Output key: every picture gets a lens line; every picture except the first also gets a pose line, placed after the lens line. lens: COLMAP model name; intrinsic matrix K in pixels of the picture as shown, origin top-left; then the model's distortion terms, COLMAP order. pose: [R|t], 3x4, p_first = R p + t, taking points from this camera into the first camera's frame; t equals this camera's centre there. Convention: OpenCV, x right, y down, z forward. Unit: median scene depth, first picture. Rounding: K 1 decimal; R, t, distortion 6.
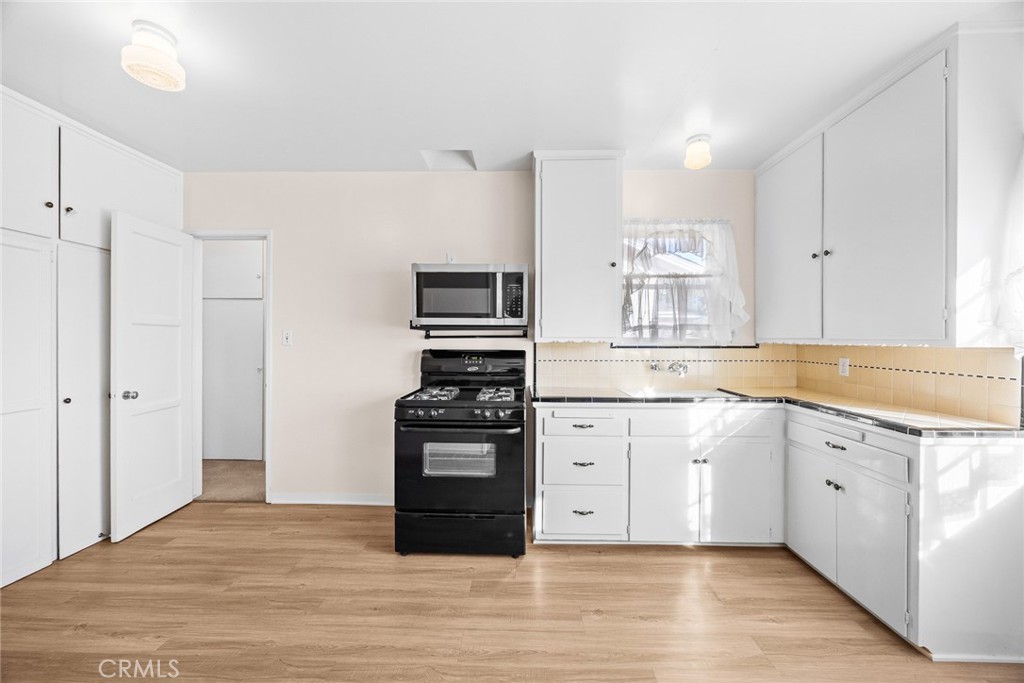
lens RADIAL K [[400.5, 0, 520.0], [0, 400.5, 340.5], [0, 0, 1]] dist [-0.002251, 0.001026]
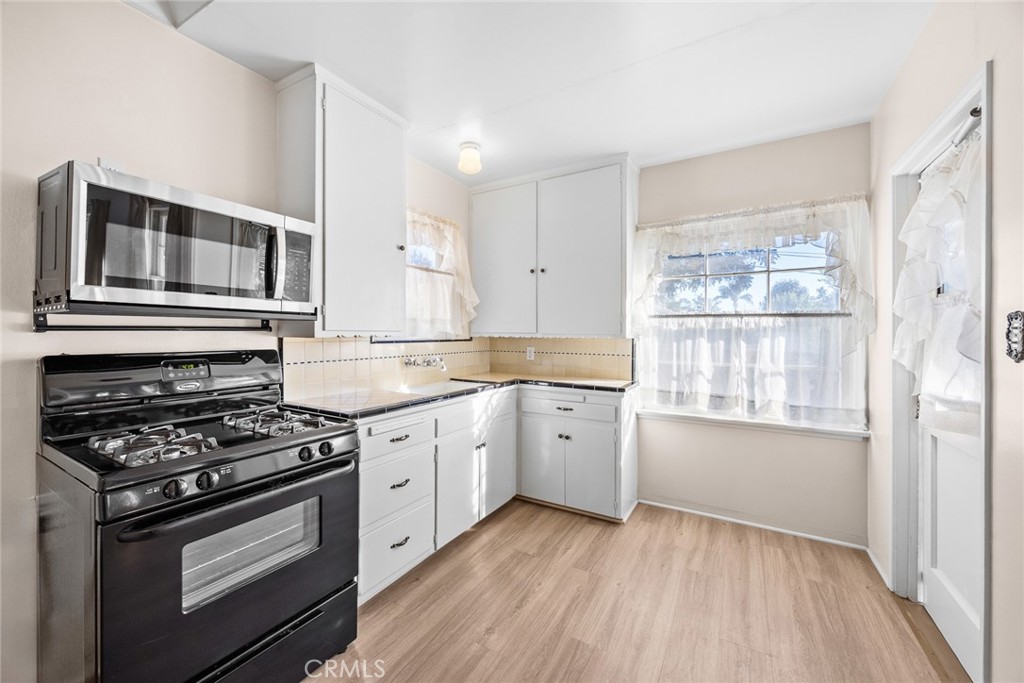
lens RADIAL K [[400.5, 0, 515.4], [0, 400.5, 333.8], [0, 0, 1]] dist [-0.002251, 0.001026]
pose [[0.482904, -0.000170, 0.875673, -0.449711], [0.000369, 1.000000, -0.000010, -0.001893], [-0.875673, 0.000328, 0.482904, 0.391485]]
